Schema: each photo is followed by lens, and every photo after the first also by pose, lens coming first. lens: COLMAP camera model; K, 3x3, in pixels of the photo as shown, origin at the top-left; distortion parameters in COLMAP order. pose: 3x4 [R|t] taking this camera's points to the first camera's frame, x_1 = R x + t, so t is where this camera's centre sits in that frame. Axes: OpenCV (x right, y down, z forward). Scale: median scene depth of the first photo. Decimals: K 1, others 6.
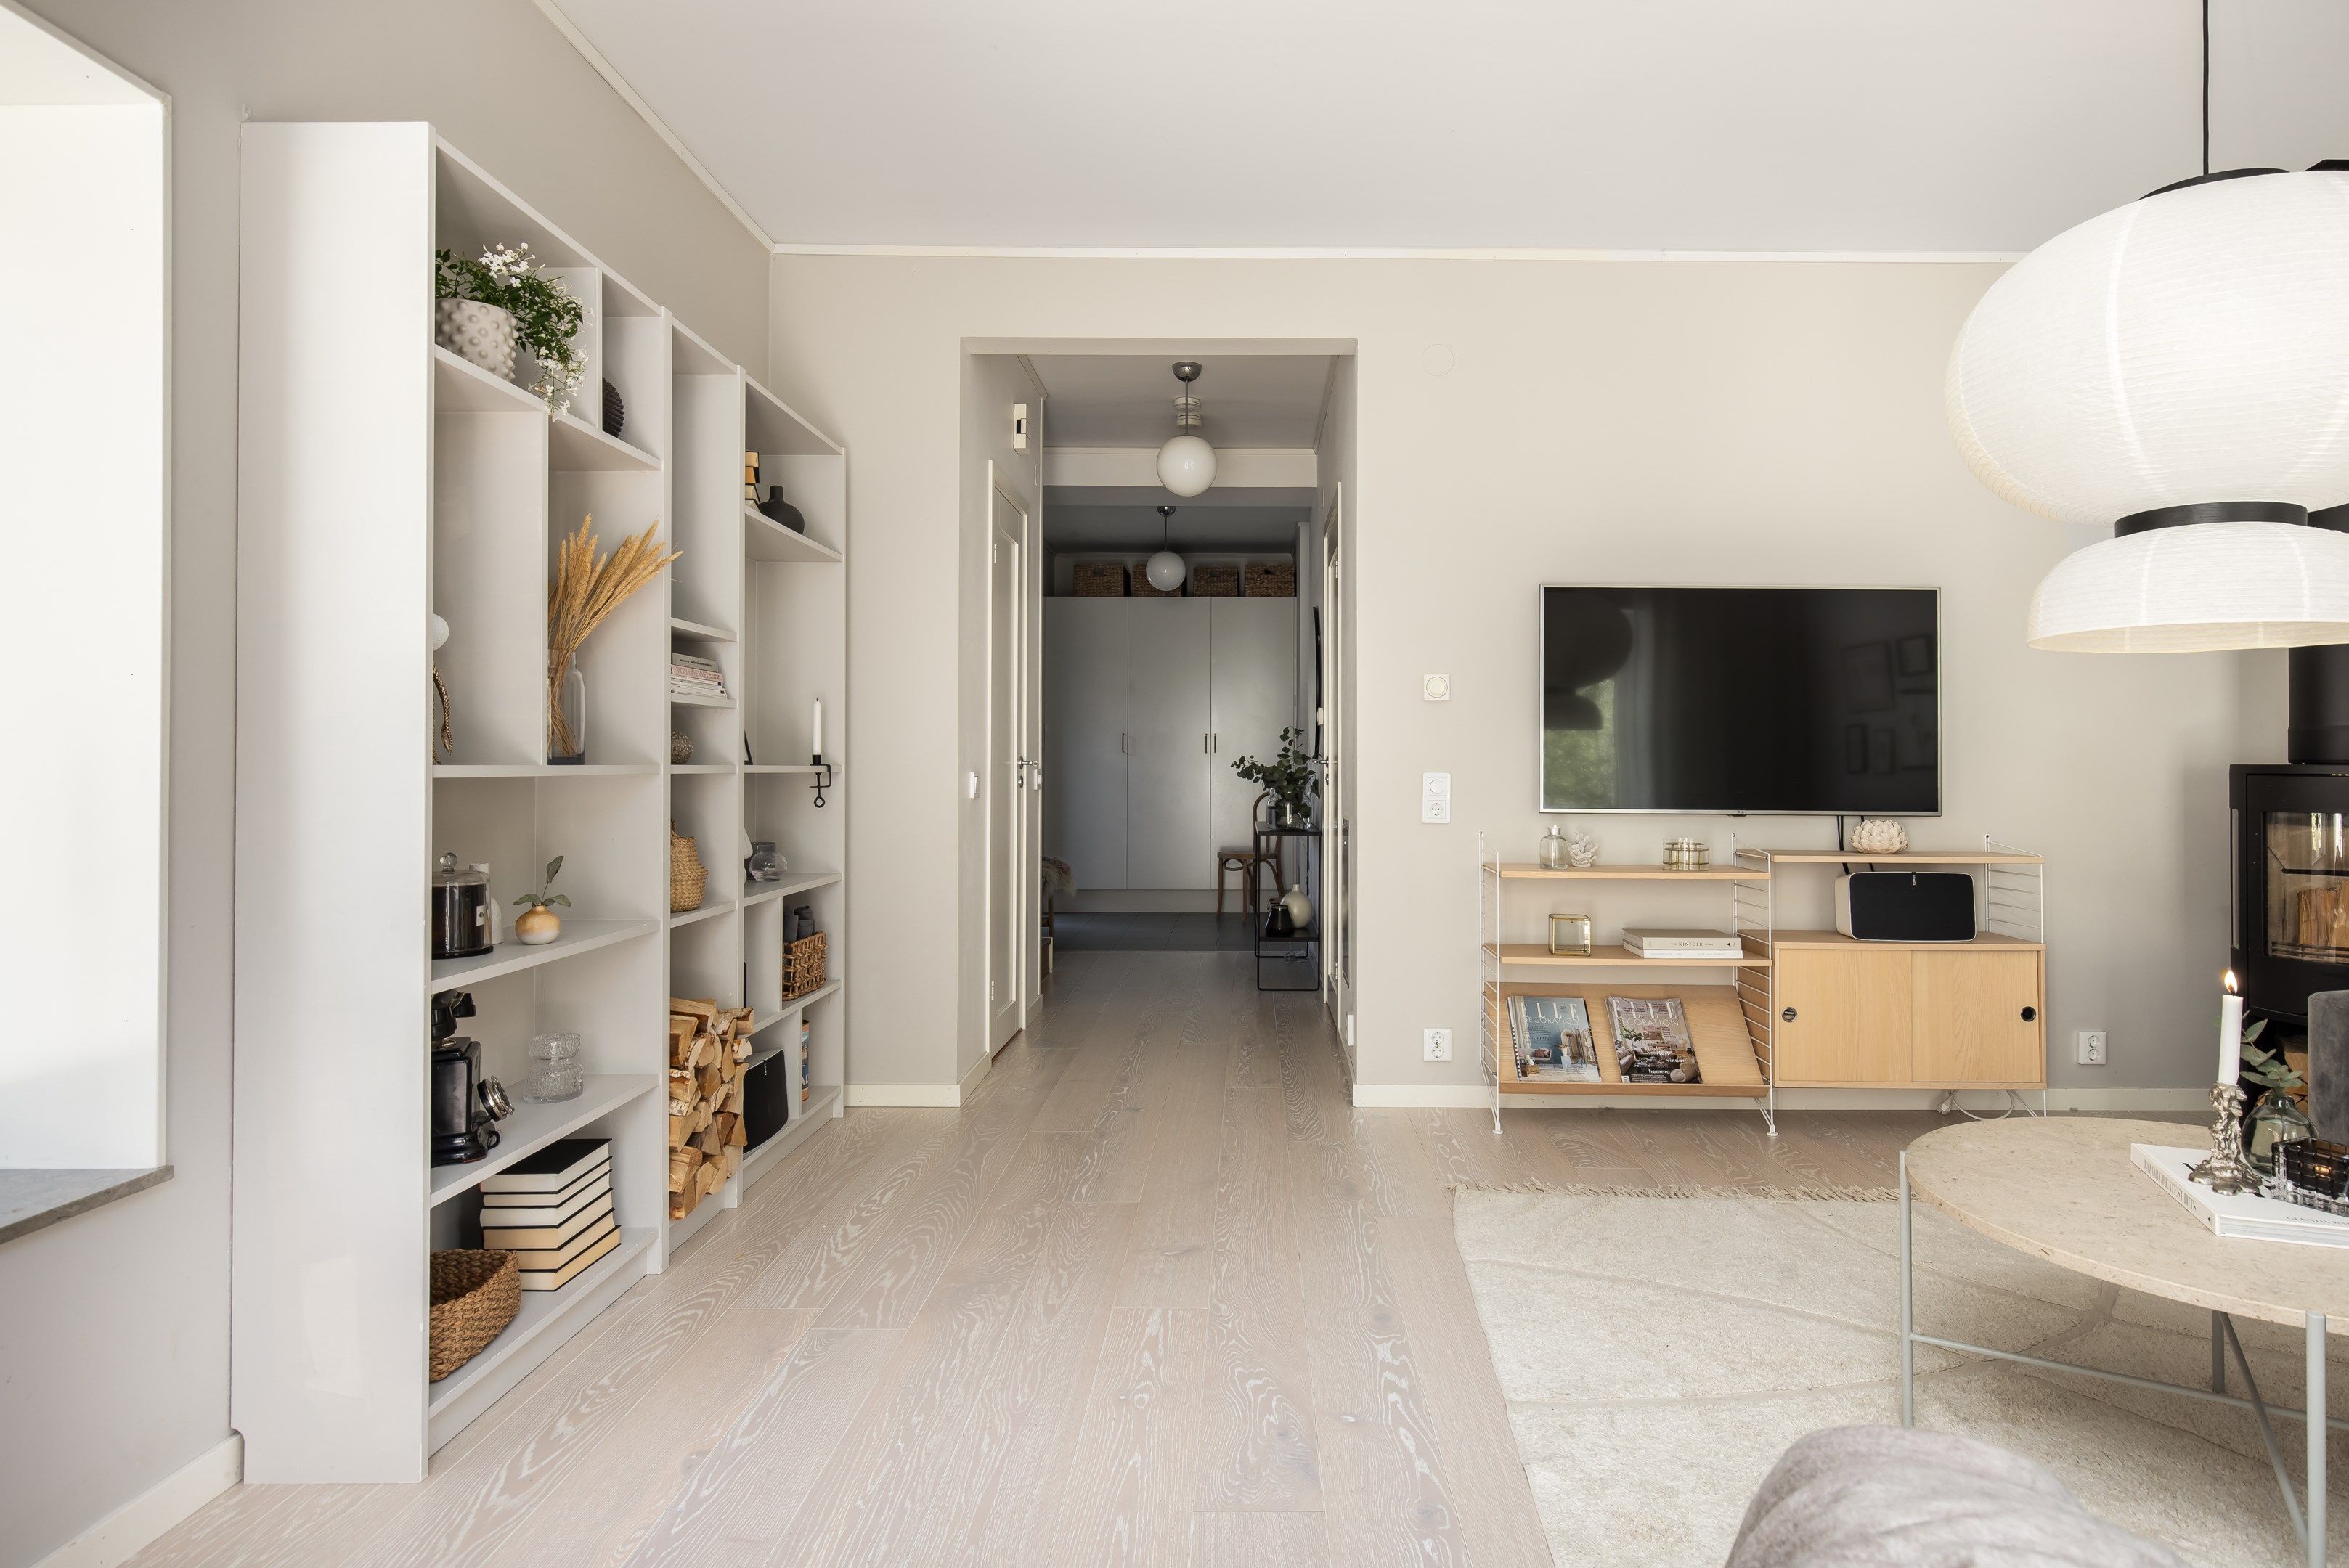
lens RADIAL K [[1314.1, 0, 1174.5], [0, 1314.1, 784.0], [0, 0, 1]] dist [0.000753, -0.000270]
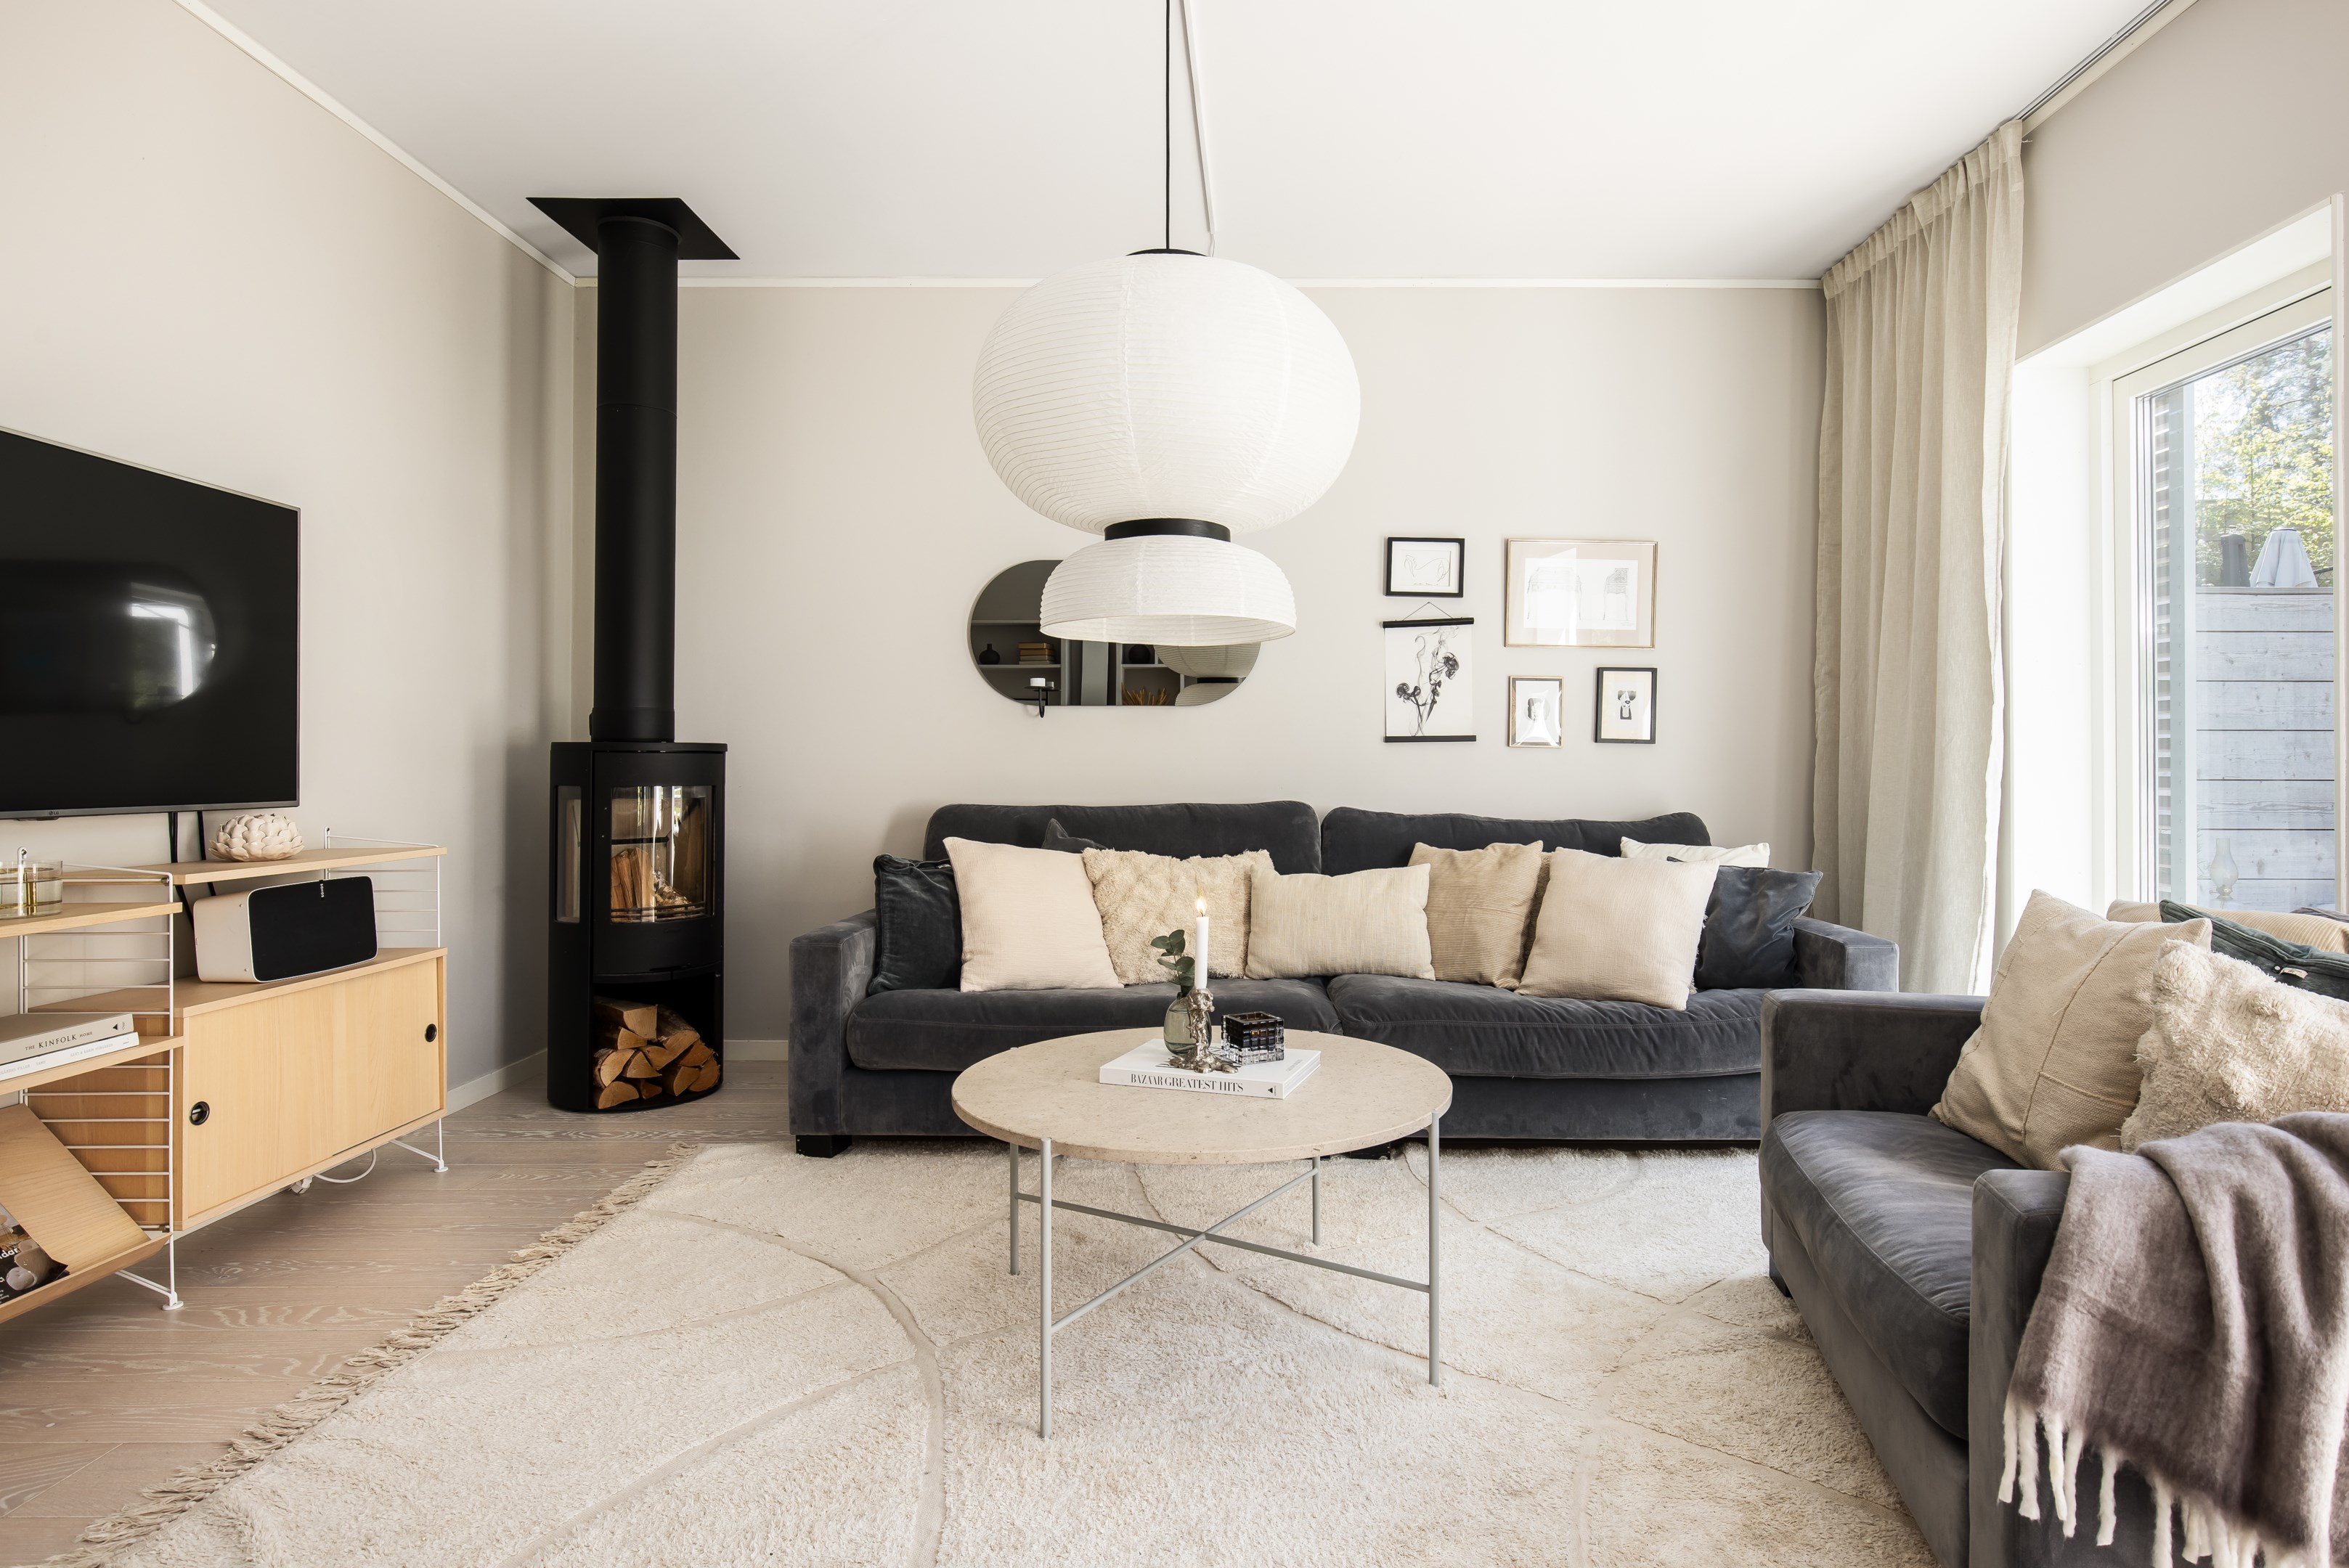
lens RADIAL K [[1314.1, 0, 1174.5], [0, 1314.1, 784.0], [0, 0, 1]] dist [0.000753, -0.000270]
pose [[-0.072155, -0.016695, 0.997254, -0.228060], [0.012554, 0.999765, 0.017646, 0.004337], [-0.997314, 0.013792, -0.071929, 0.568381]]
